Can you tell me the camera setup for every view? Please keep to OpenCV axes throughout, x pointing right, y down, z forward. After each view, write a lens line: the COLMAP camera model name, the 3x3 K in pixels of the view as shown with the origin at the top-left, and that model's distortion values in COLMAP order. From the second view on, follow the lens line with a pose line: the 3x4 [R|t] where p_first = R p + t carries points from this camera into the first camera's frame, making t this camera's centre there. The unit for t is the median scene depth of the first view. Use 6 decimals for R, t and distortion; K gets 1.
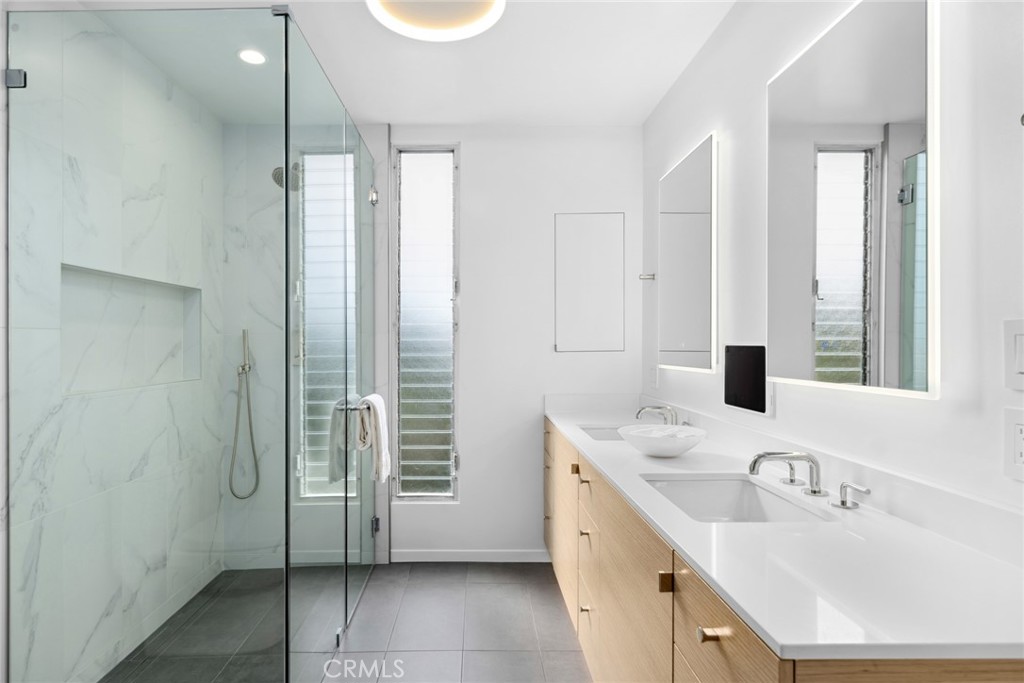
lens RADIAL K [[519.0, 0, 512.0], [0, 519.0, 341.5], [0, 0, 1]] dist [0.001220, 0.000316]
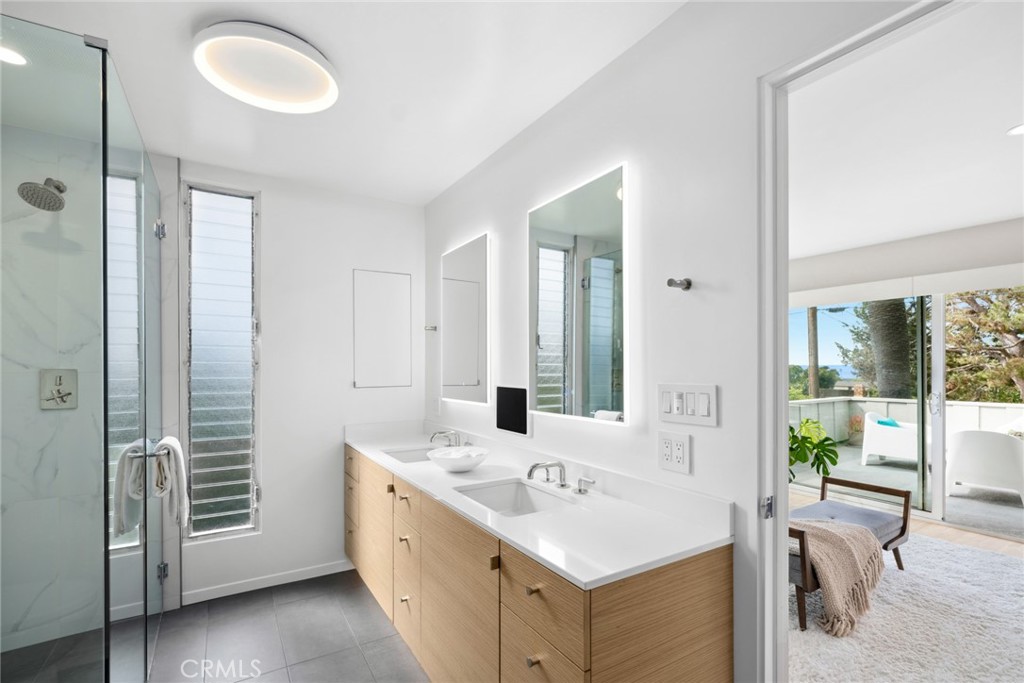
lens RADIAL K [[443.0, 0, 512.2], [0, 443.0, 356.5], [0, 0, 1]] dist [-0.001967, -0.000146]
pose [[0.862202, 0.017988, 0.506244, -0.124622], [-0.011184, 0.999802, -0.016477, -0.041249], [-0.506440, 0.008545, 0.862233, -0.046476]]
